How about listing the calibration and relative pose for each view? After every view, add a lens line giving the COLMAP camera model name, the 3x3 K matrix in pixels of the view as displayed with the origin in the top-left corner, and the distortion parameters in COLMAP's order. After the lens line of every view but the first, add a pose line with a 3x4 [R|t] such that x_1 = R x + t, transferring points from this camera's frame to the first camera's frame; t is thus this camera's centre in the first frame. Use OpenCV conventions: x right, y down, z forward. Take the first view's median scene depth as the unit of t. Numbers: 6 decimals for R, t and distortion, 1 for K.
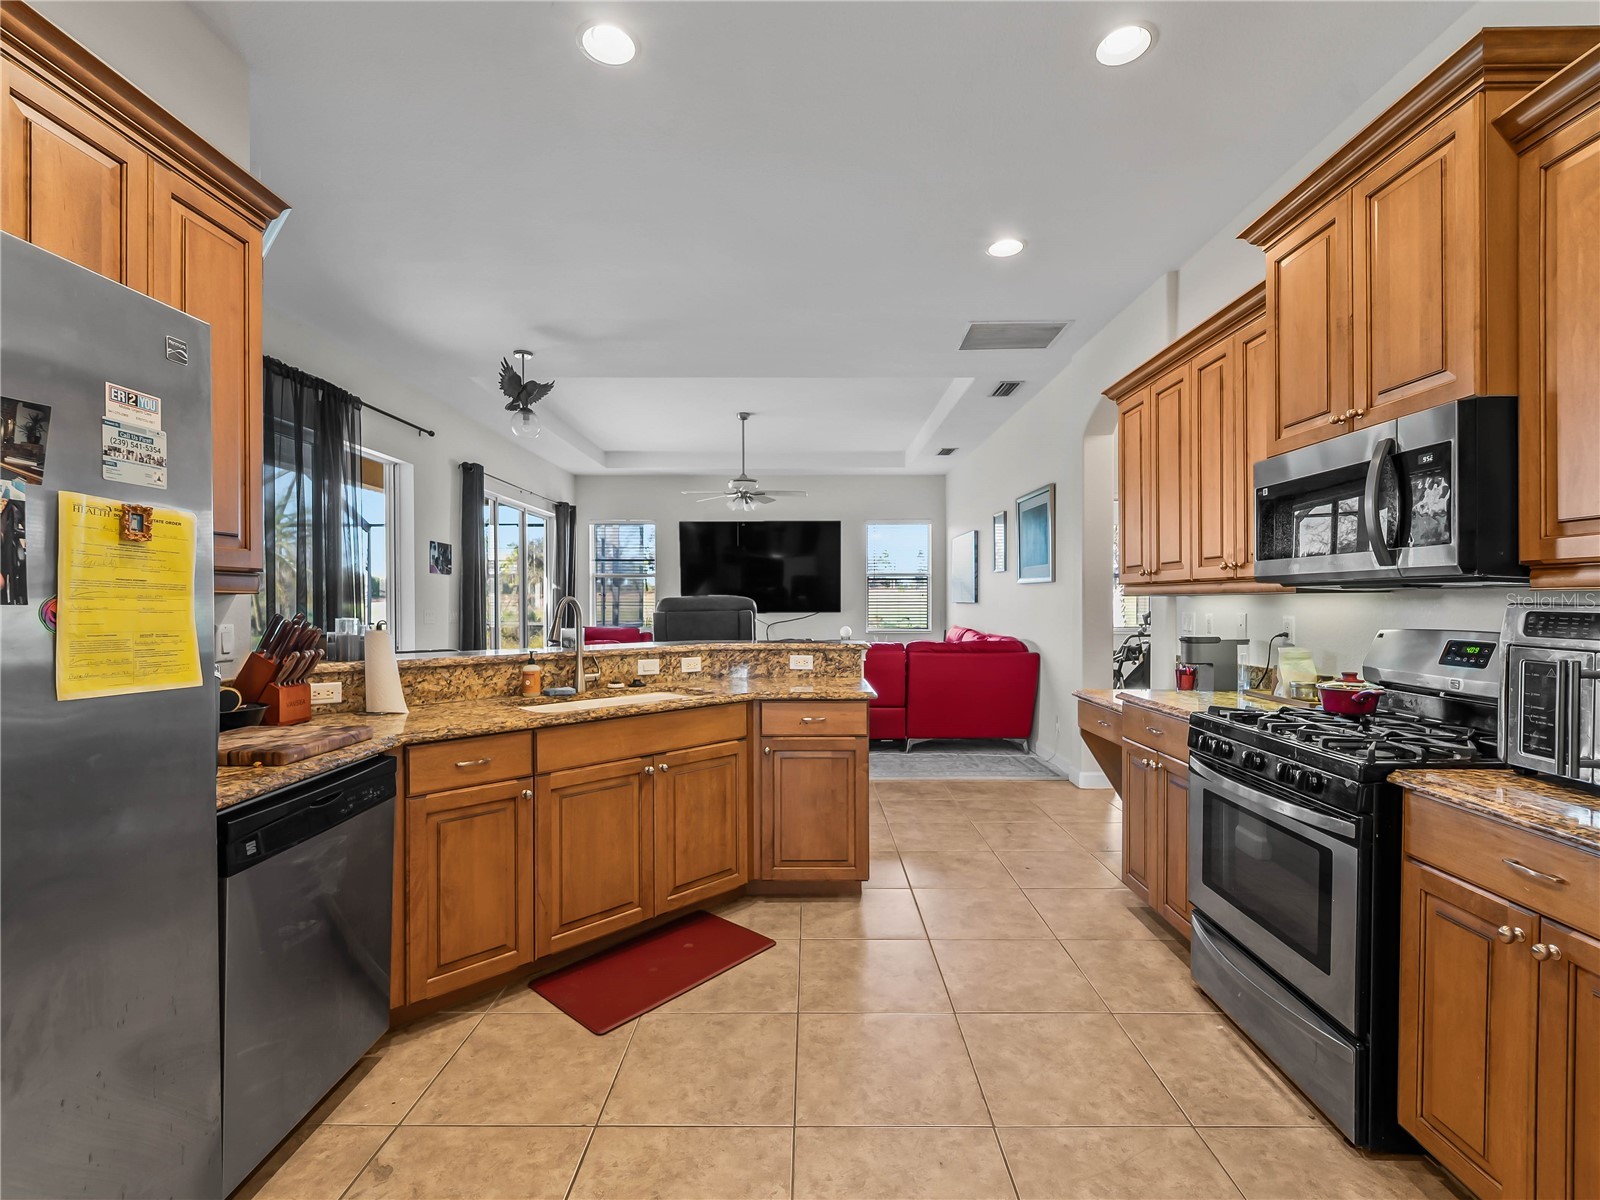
lens RADIAL K [[727.1, 0, 805.5], [0, 727.1, 606.6], [0, 0, 1]] dist [-0.003635, -0.001056]
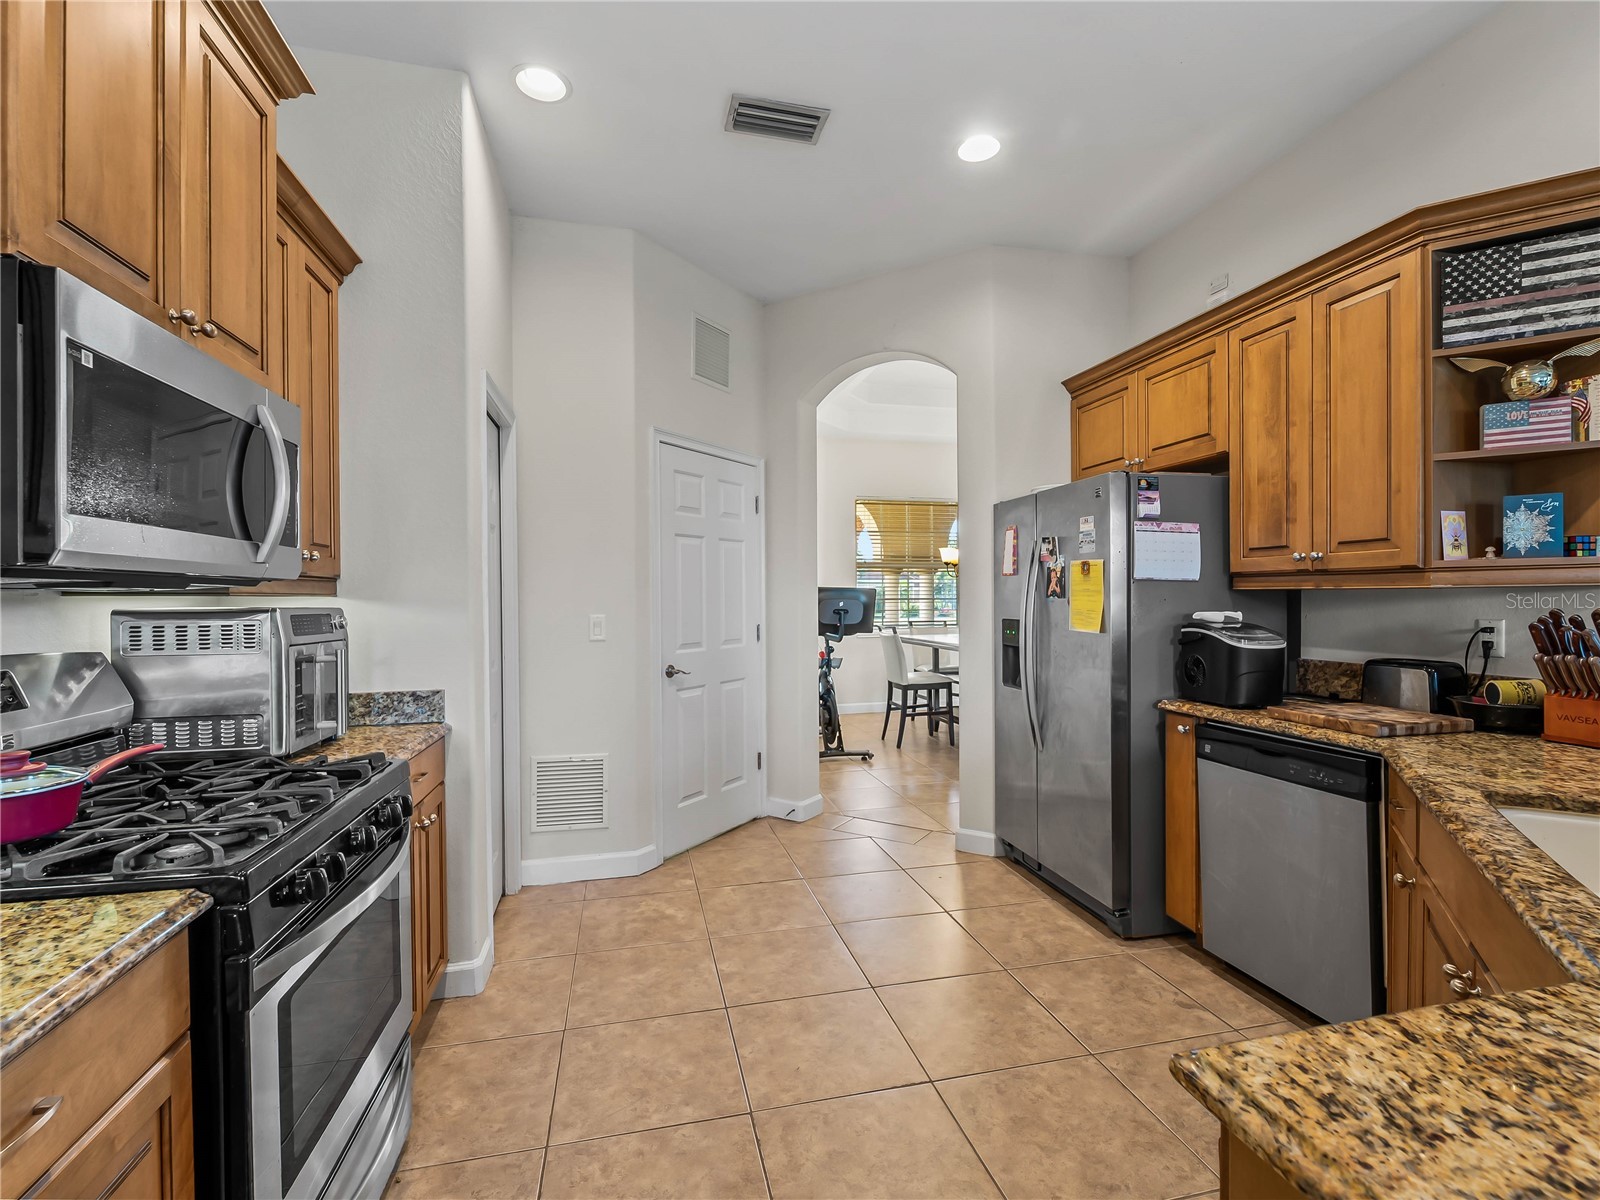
lens RADIAL K [[727.1, 0, 805.5], [0, 727.1, 606.6], [0, 0, 1]] dist [-0.003635, -0.001056]
pose [[-0.971162, 0.012344, -0.238100, 0.326670], [0.008181, 0.999796, 0.018461, -0.014496], [0.238279, 0.015981, -0.971065, 1.562316]]
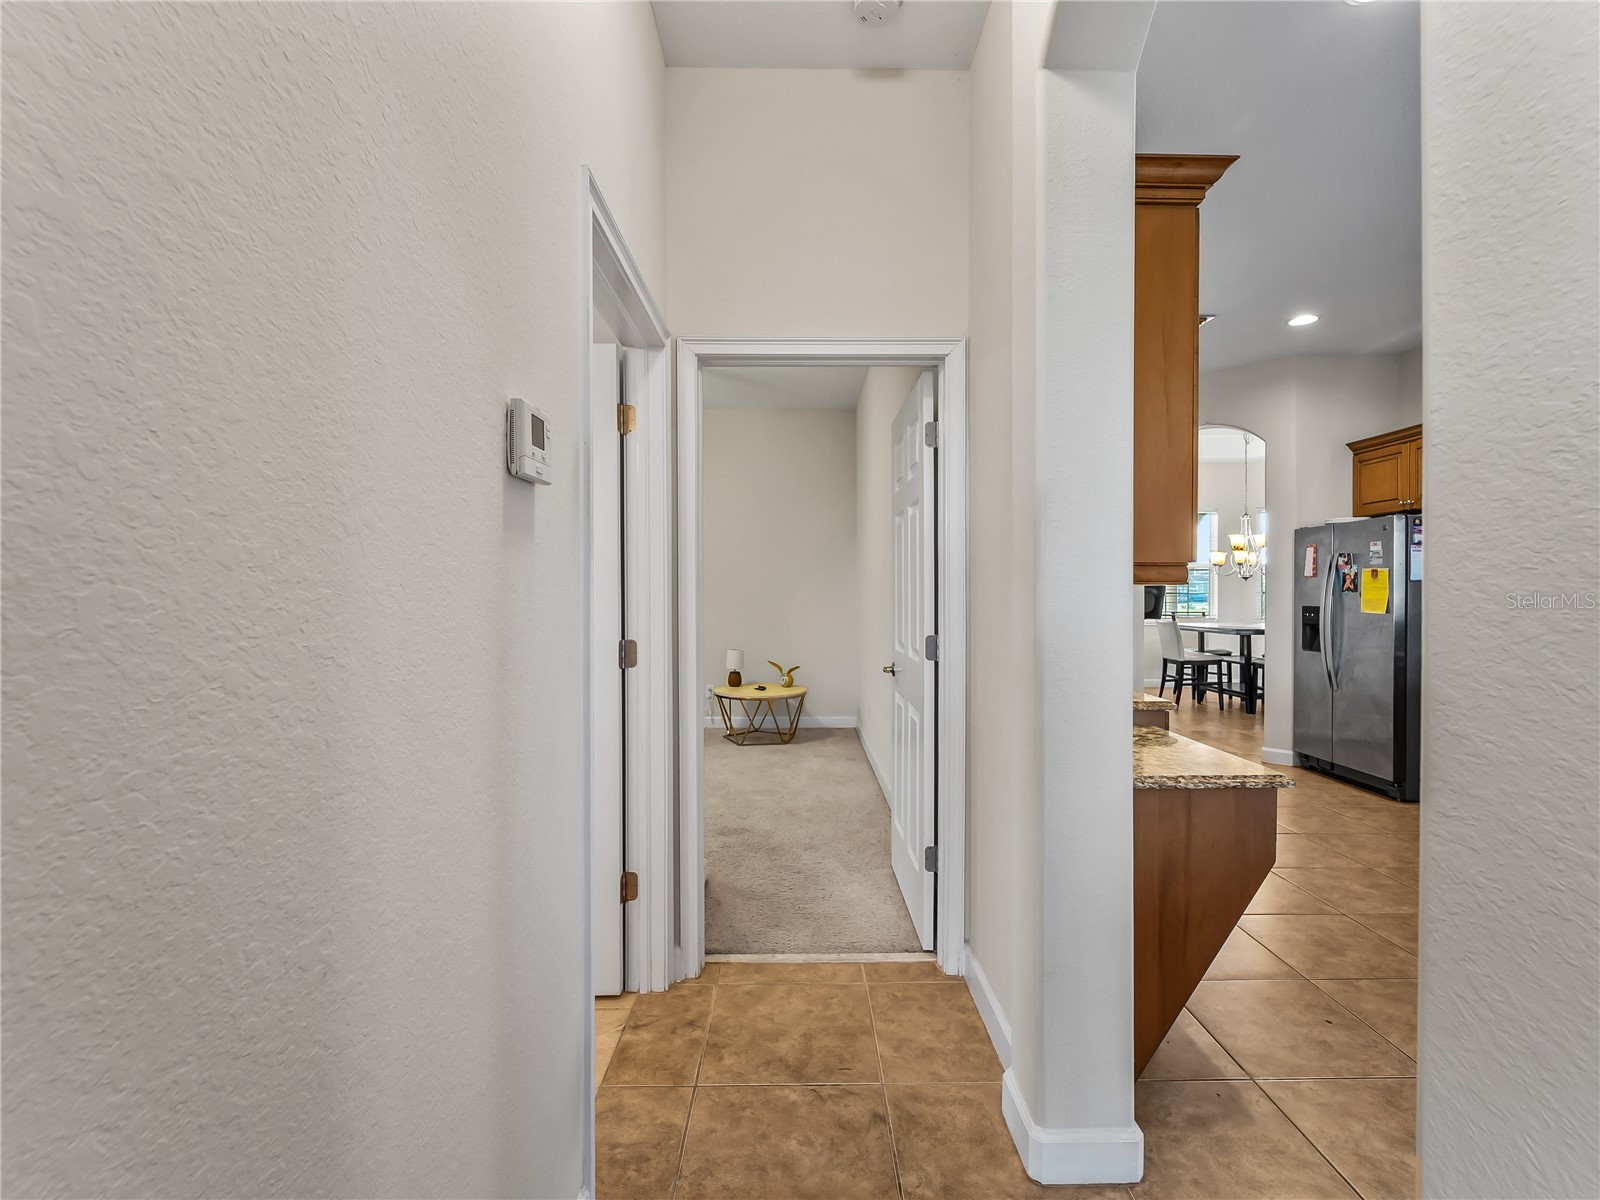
lens RADIAL K [[727.1, 0, 805.5], [0, 727.1, 606.6], [0, 0, 1]] dist [-0.003635, -0.001056]
pose [[-0.999879, 0.006241, -0.014259, 1.164784], [0.005901, 0.999701, 0.023748, -0.018973], [0.014403, 0.023661, -0.999616, 2.449599]]
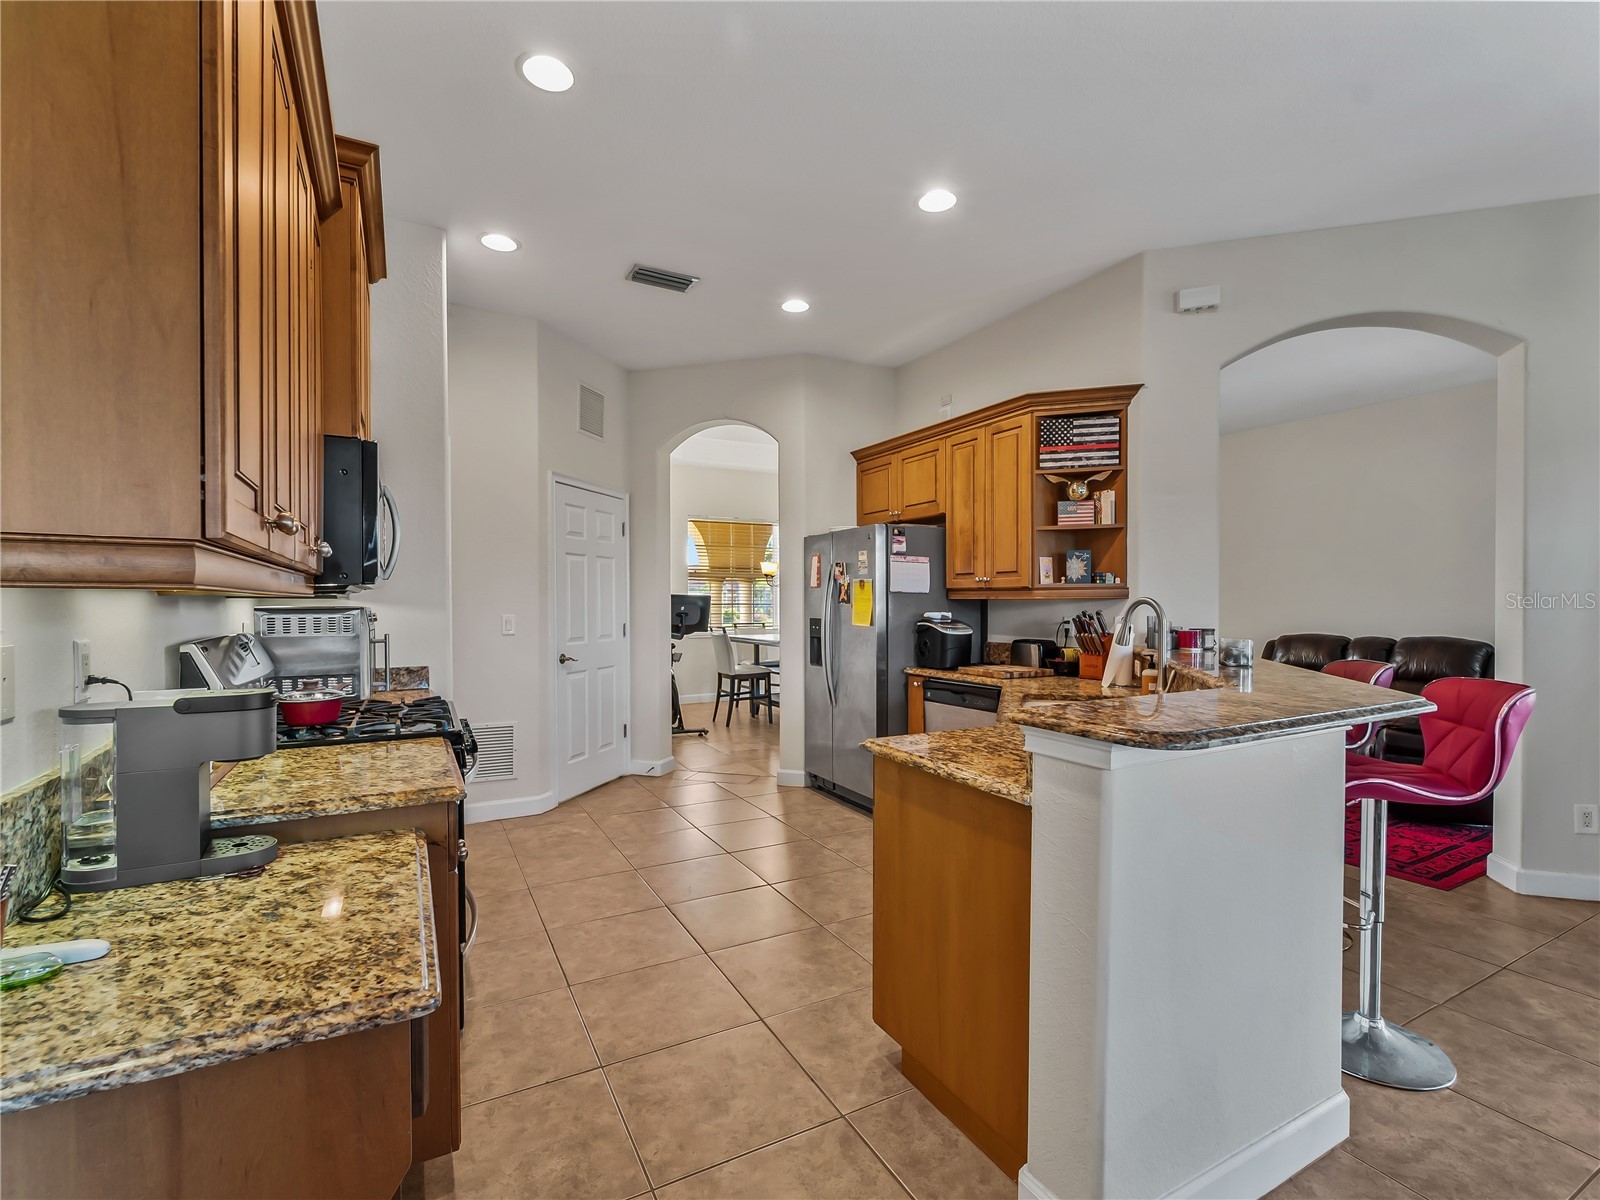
lens RADIAL K [[729.2, 0, 807.5], [0, 729.2, 615.7], [0, 0, 1]] dist [0.000432, 0.000107]
pose [[-0.877185, 0.012406, -0.479992, 0.615372], [0.000981, 0.999710, 0.024046, -0.016856], [0.480151, 0.020622, -0.876943, 2.088364]]
